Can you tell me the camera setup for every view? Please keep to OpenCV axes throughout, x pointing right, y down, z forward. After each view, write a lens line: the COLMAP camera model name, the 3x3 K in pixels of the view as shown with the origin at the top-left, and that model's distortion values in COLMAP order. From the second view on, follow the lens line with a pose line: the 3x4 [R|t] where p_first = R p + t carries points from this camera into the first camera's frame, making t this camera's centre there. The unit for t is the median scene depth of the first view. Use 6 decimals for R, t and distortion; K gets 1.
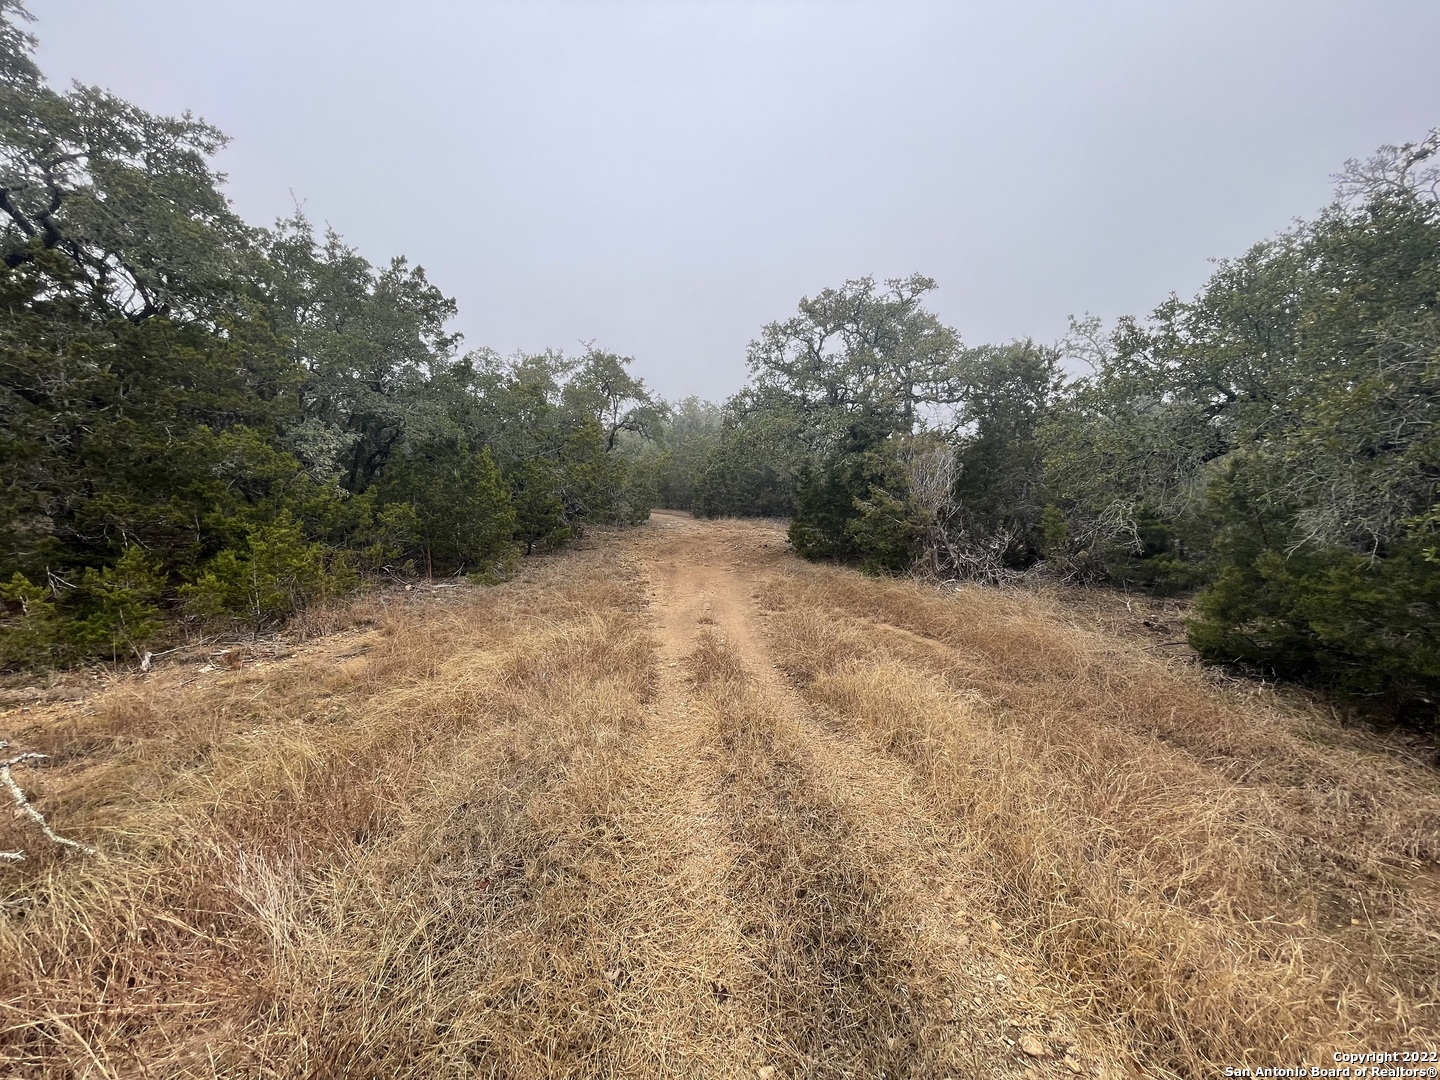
lens RADIAL K [[582.6, 0, 719.1], [0, 582.6, 542.3], [0, 0, 1]] dist [-0.016417, -0.000214]
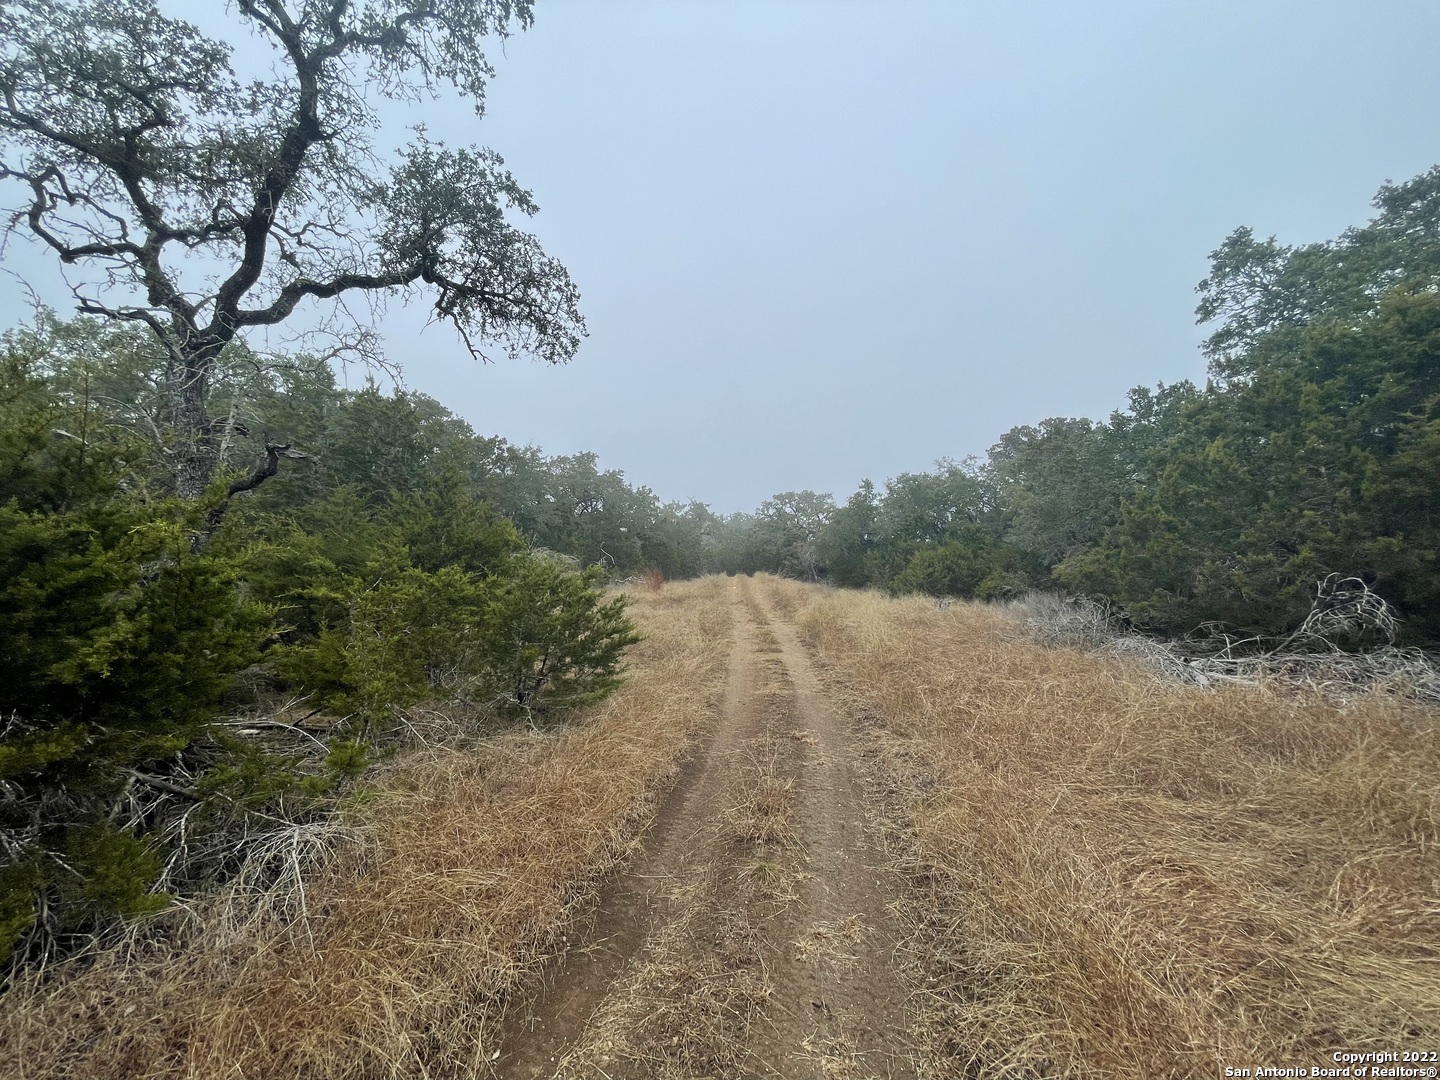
lens RADIAL K [[582.6, 0, 719.6], [0, 582.6, 541.5], [0, 0, 1]] dist [-0.016417, -0.000214]
pose [[0.996922, 0.004993, -0.078237, 0.065502], [-0.017220, 0.987542, -0.156409, 0.183814], [0.076481, 0.157275, 0.984589, -1.244787]]
